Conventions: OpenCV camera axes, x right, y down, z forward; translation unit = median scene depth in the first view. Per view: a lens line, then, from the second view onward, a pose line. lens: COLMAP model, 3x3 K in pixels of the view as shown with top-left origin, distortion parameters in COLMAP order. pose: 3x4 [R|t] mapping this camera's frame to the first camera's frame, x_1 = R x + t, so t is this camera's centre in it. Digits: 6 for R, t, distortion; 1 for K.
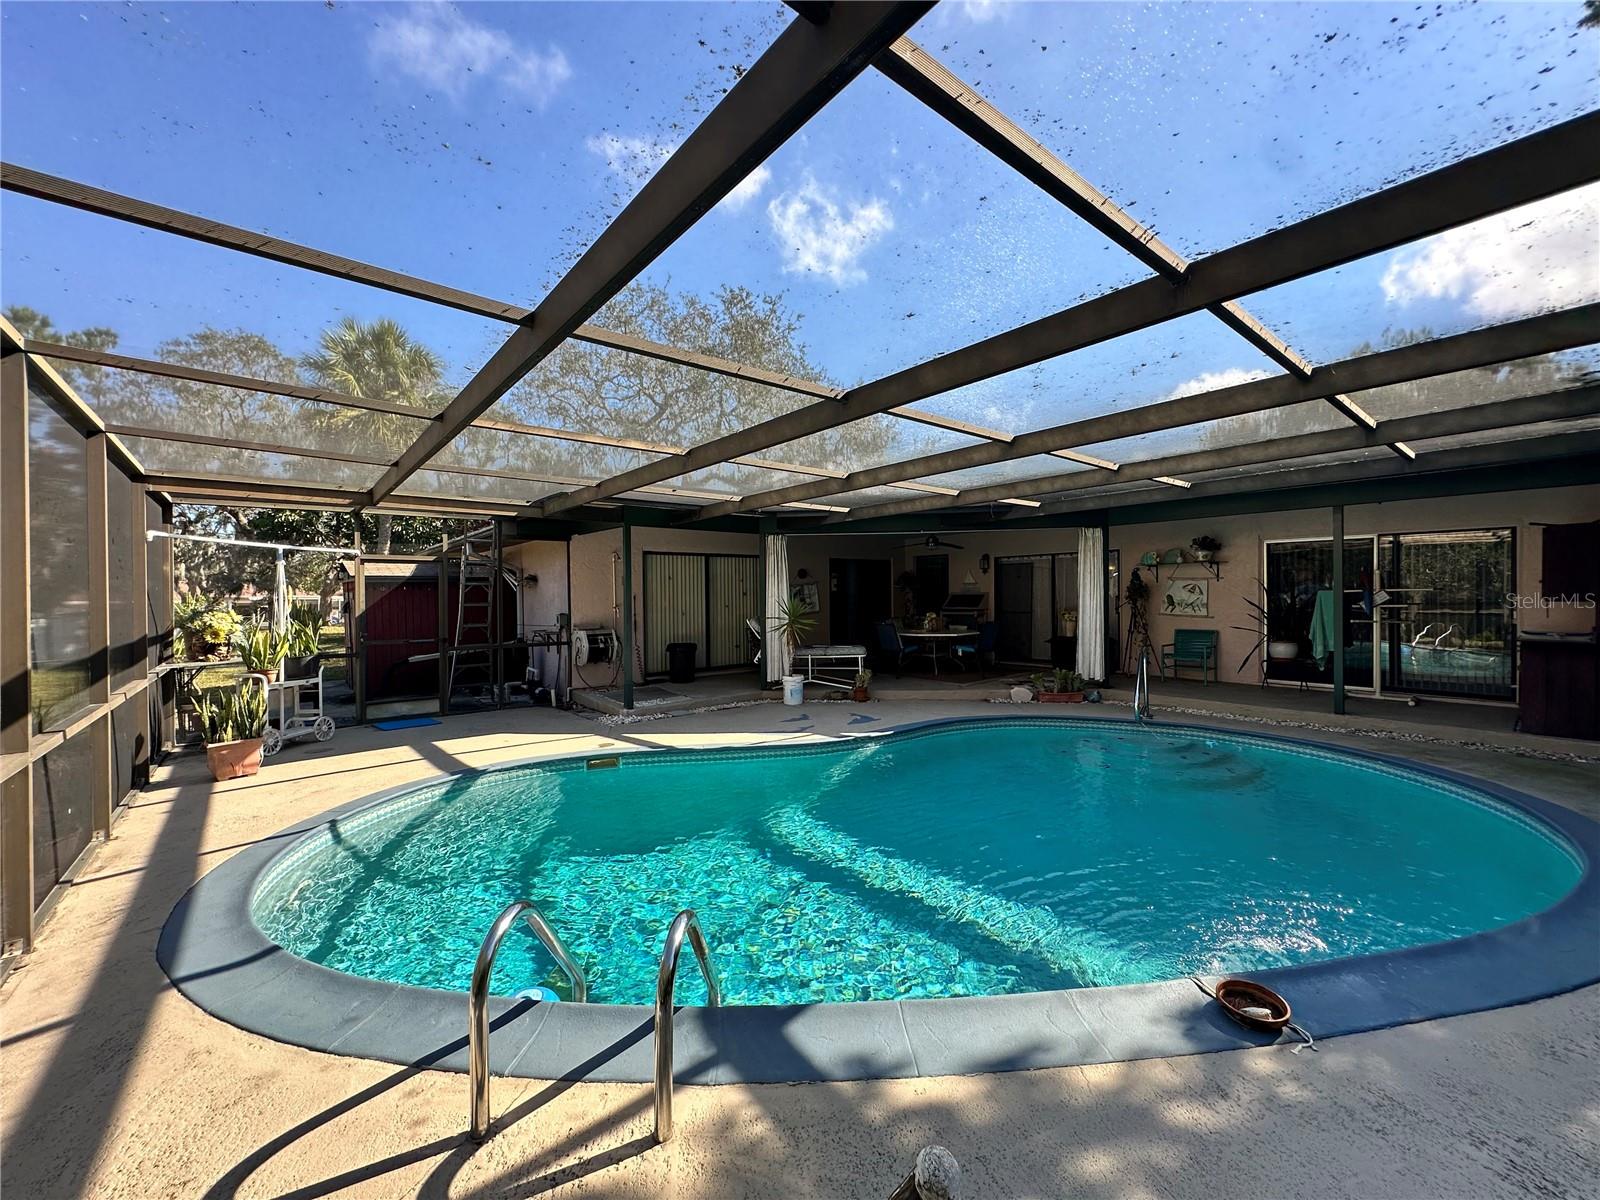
lens RADIAL K [[637.1, 0, 794.5], [0, 637.1, 602.3], [0, 0, 1]] dist [-0.004184, 0.001459]
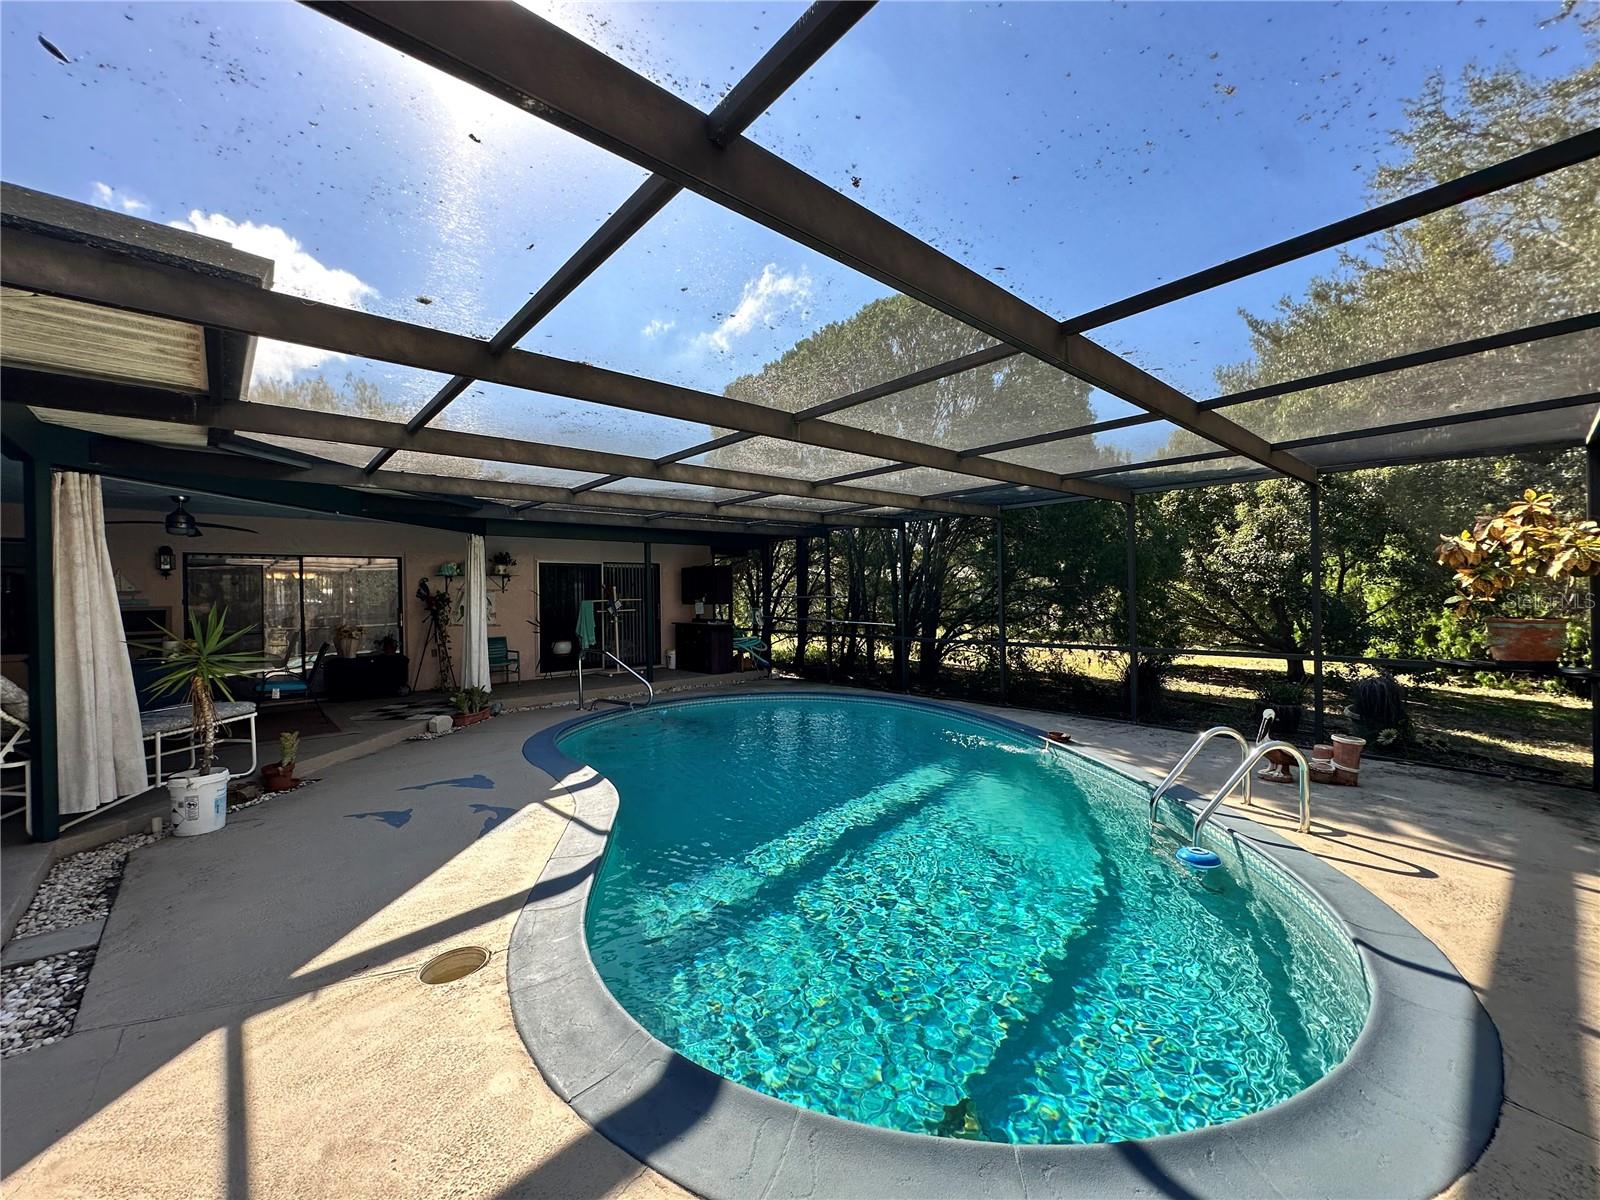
lens RADIAL K [[637.1, 0, 813.3], [0, 637.1, 598.5], [0, 0, 1]] dist [-0.004184, 0.001459]
pose [[-0.081031, -0.003202, 0.996706, -0.500123], [0.028617, 0.999575, 0.005538, -0.013228], [-0.996301, 0.028972, -0.080905, 0.553721]]
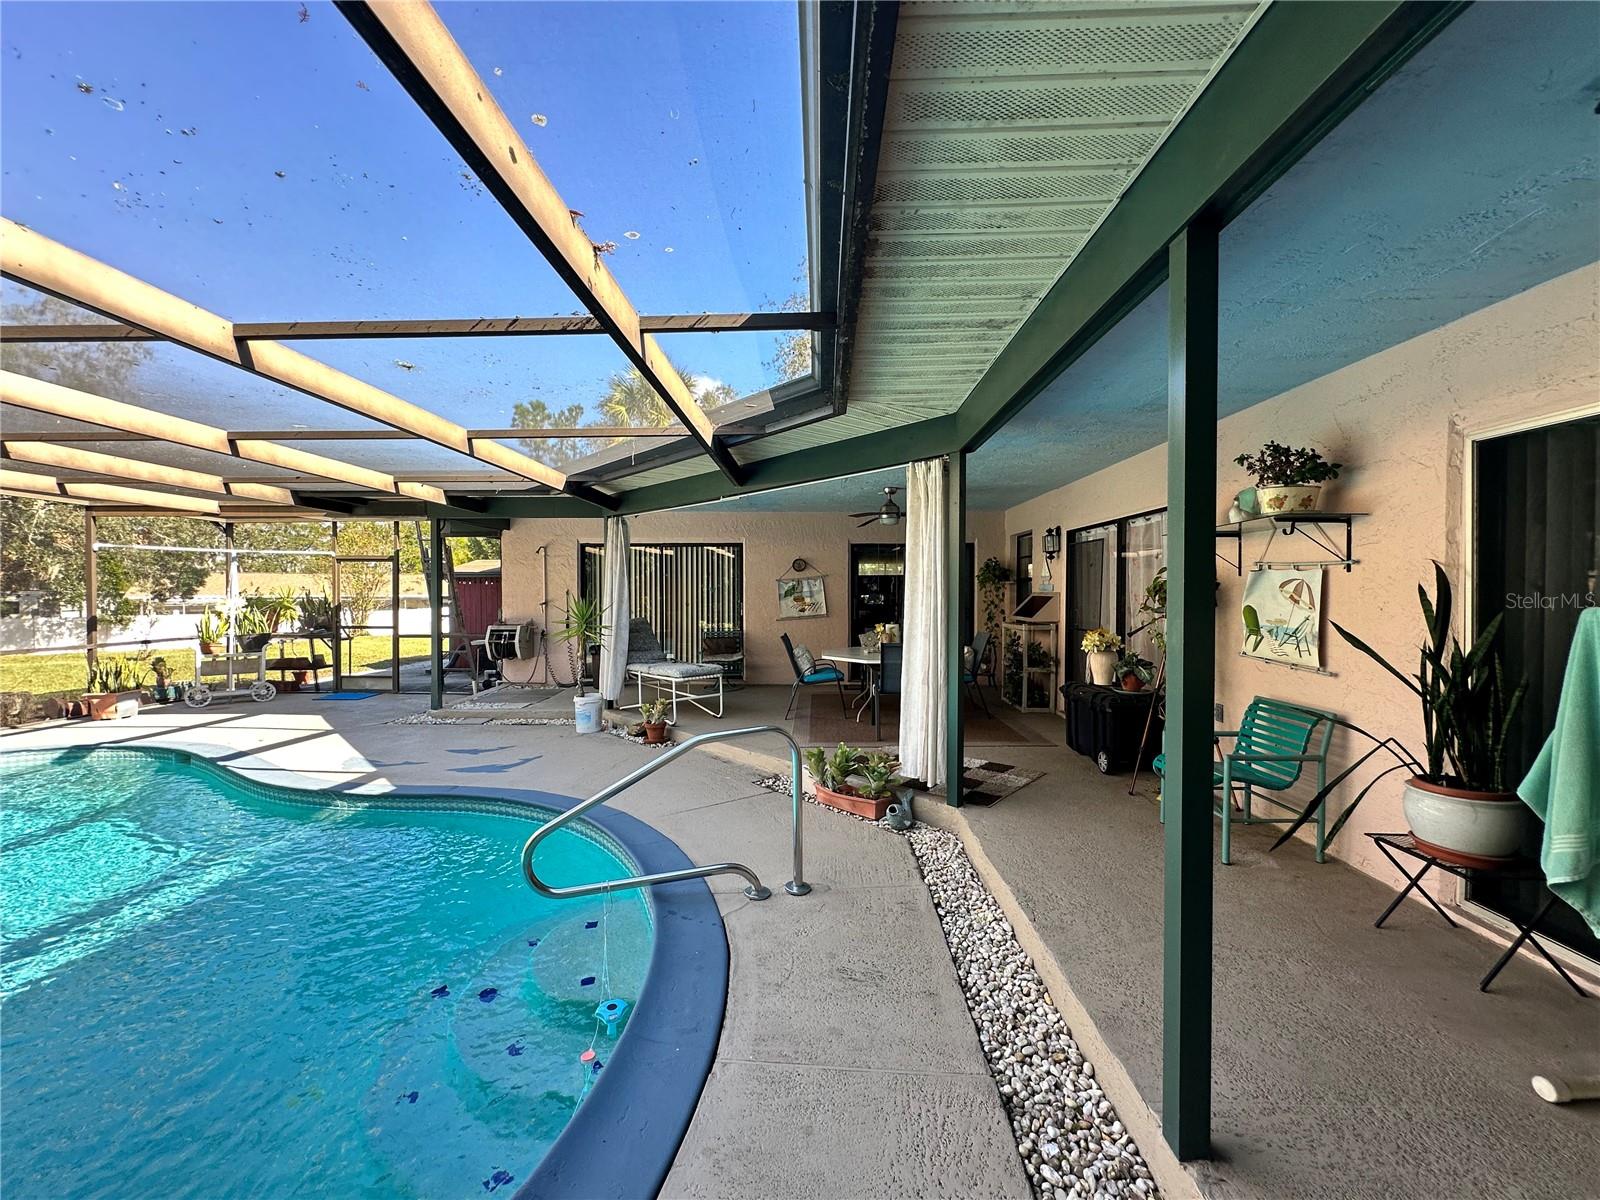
lens RADIAL K [[637.1, 0, 798.8], [0, 637.1, 598.9], [0, 0, 1]] dist [-0.004184, 0.001459]
pose [[0.754840, 0.020777, -0.655580, 0.671237], [-0.017921, 0.999778, 0.011051, -0.016680], [0.655664, 0.003407, 0.755045, 0.547677]]
